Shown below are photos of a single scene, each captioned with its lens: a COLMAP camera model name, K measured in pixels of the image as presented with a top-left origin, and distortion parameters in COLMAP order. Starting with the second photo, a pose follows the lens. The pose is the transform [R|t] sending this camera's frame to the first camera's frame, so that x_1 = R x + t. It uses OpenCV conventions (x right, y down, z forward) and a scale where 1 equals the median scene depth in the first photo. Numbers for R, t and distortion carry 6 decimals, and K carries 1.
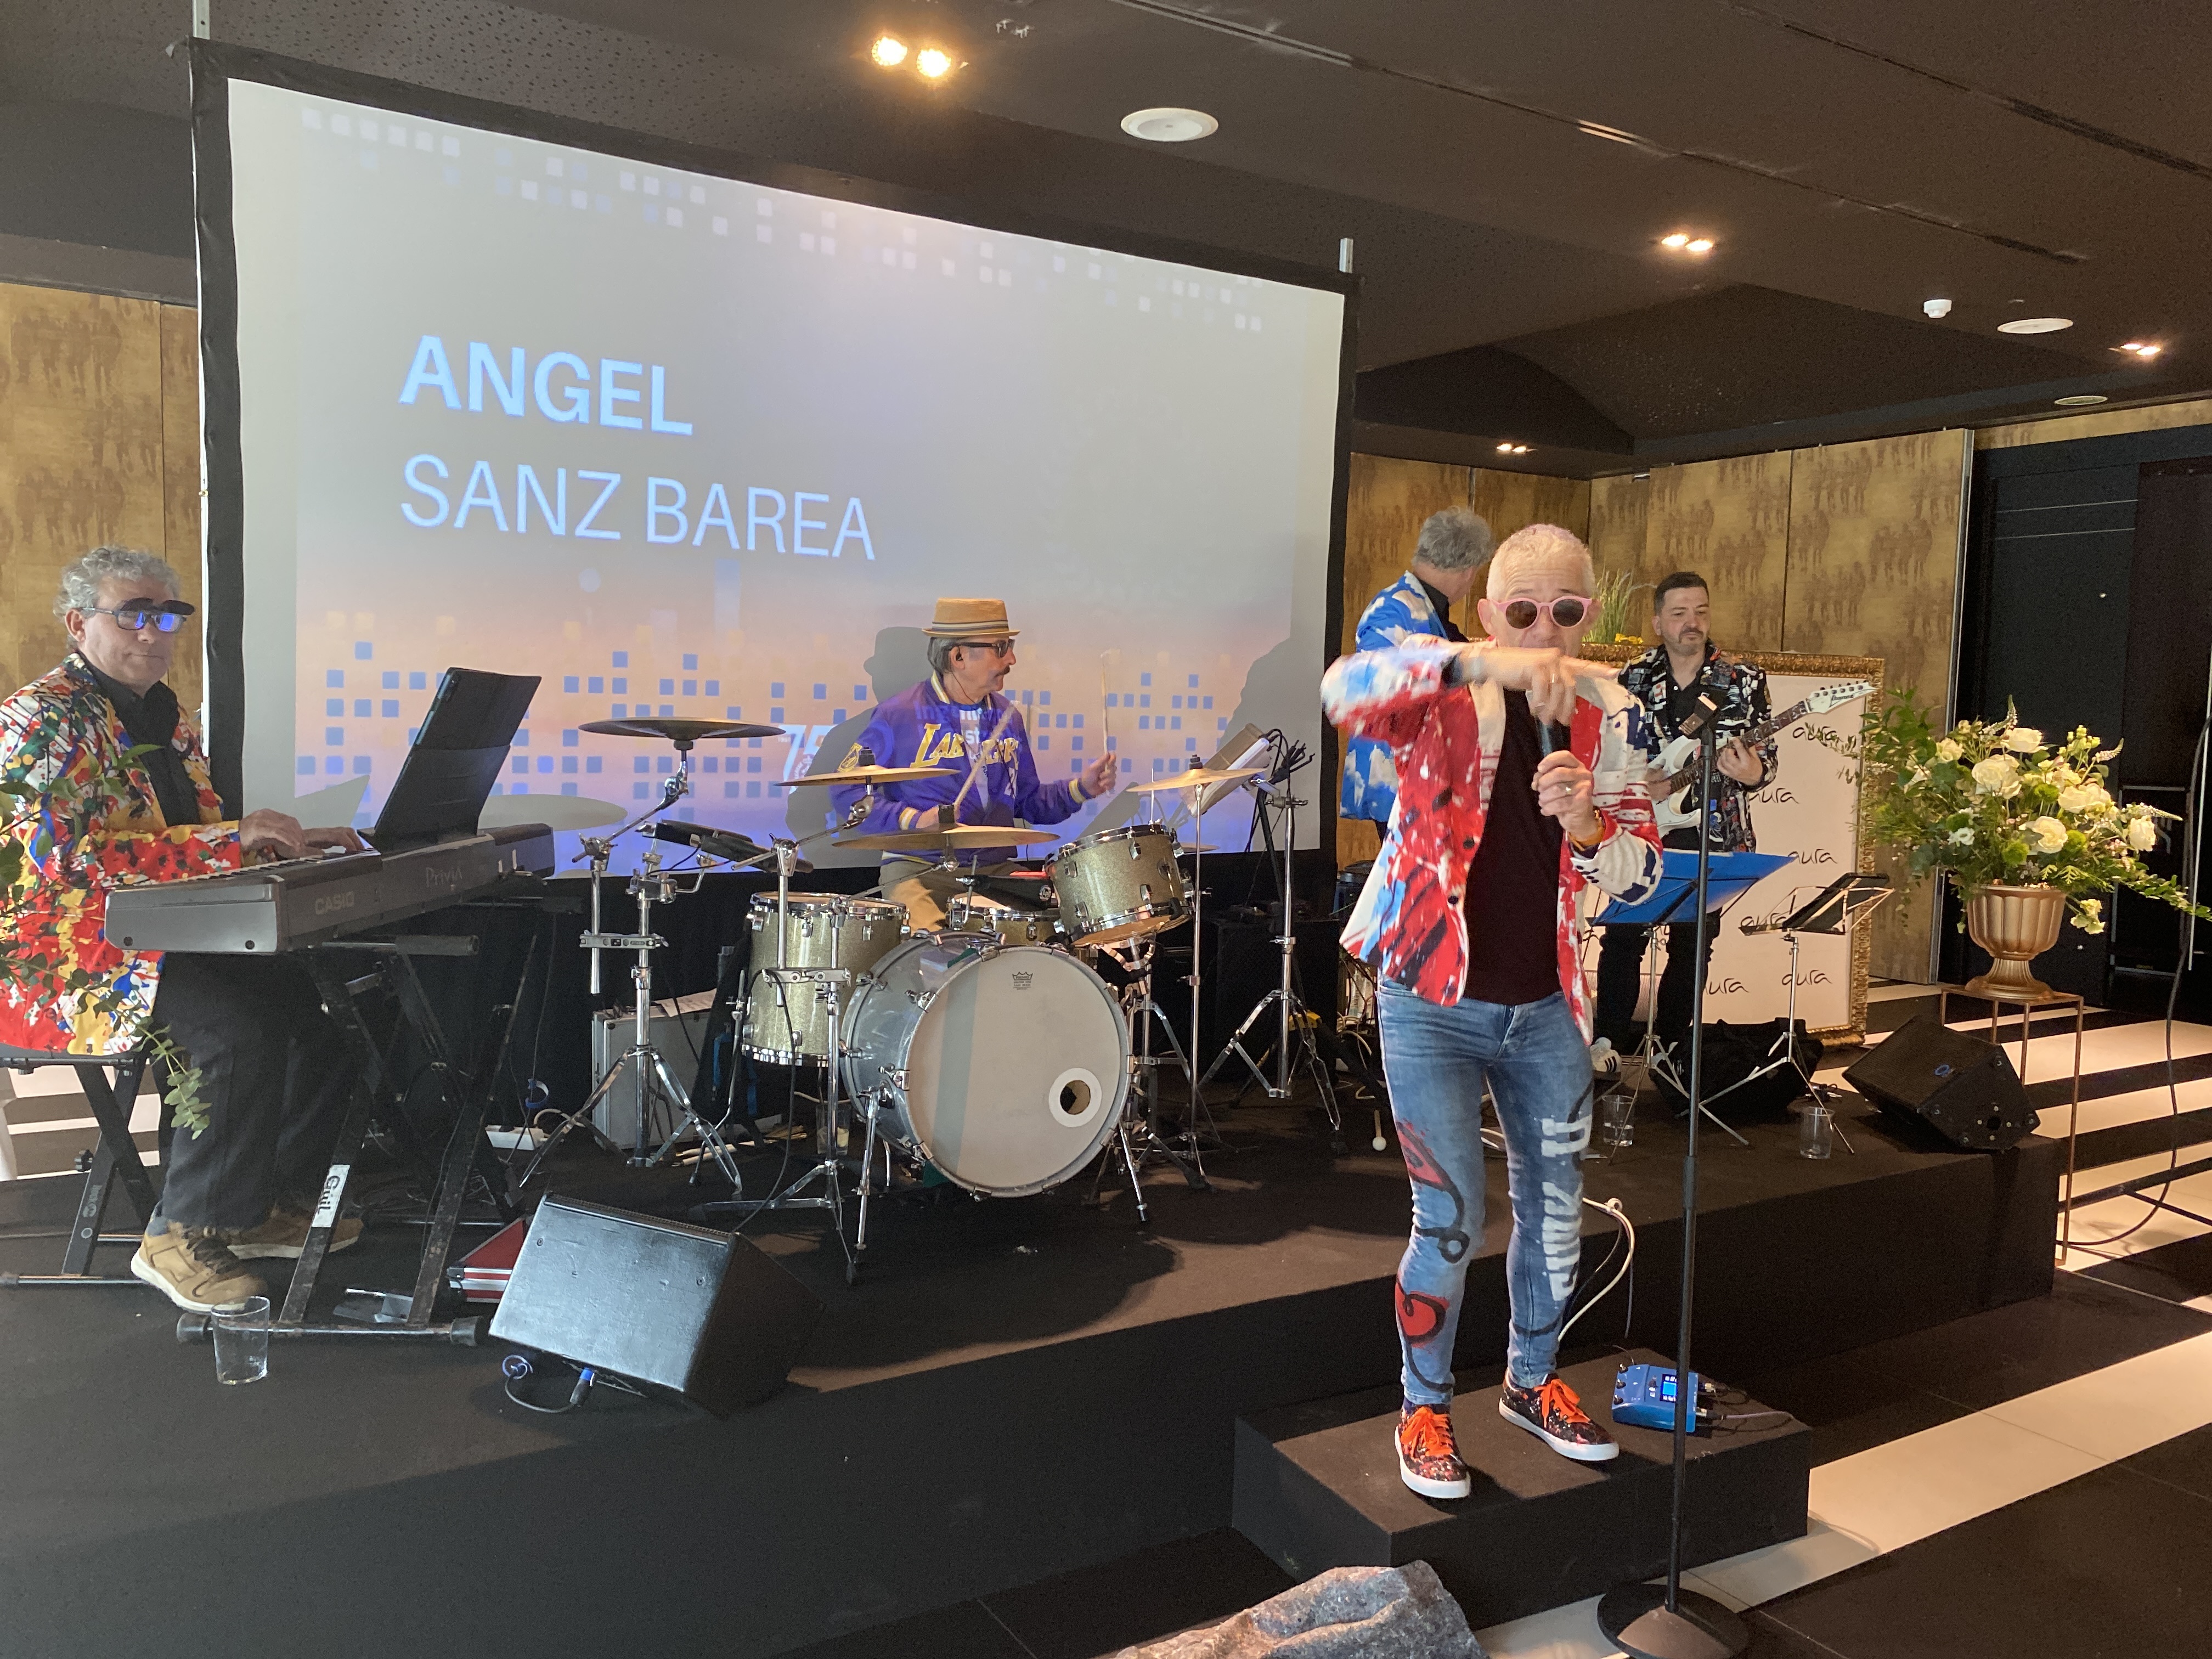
lens RADIAL K [[1626.7, 0, 1112.8], [0, 1626.7, 817.2], [0, 0, 1]] dist [-0.007764, -0.005005]
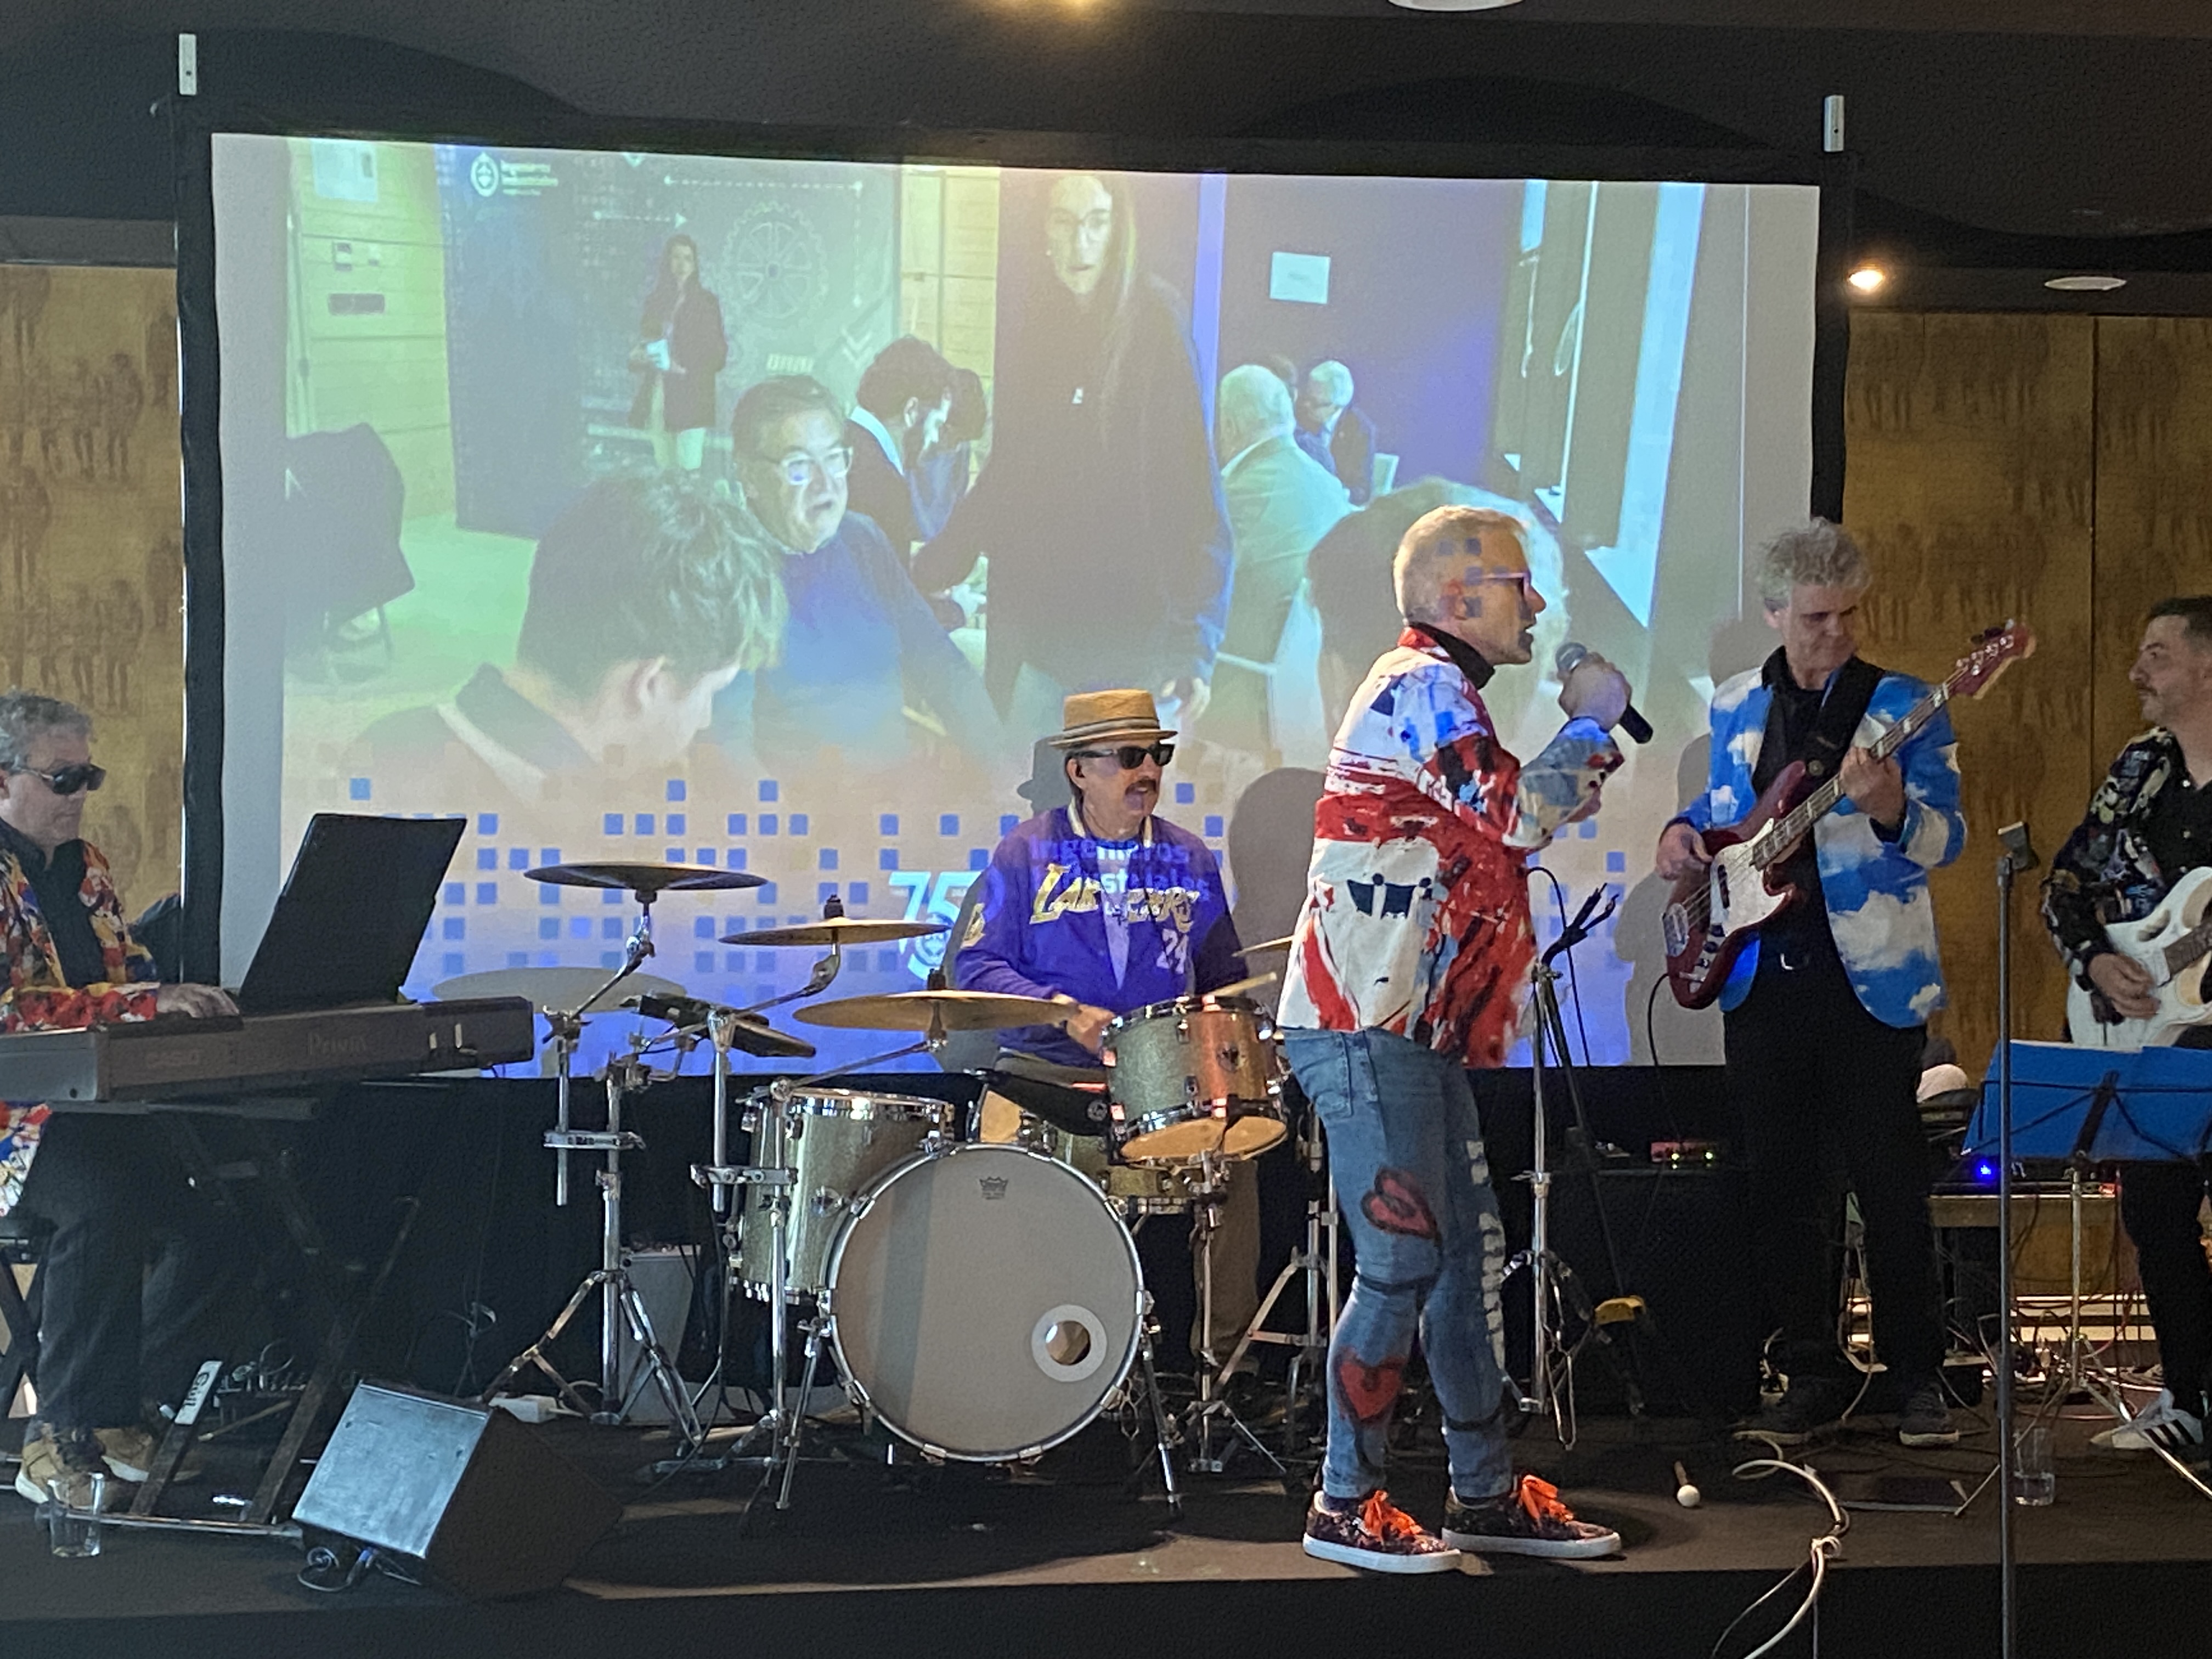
lens RADIAL K [[3954.1, 0, 1104.4], [0, 3954.1, 824.9], [0, 0, 1]] dist [0.103009, 0.000000]
pose [[0.905008, -0.022661, -0.424790, 0.750758], [-0.008727, 0.997381, -0.071799, 0.057375], [0.425304, 0.068685, 0.902440, -0.665956]]
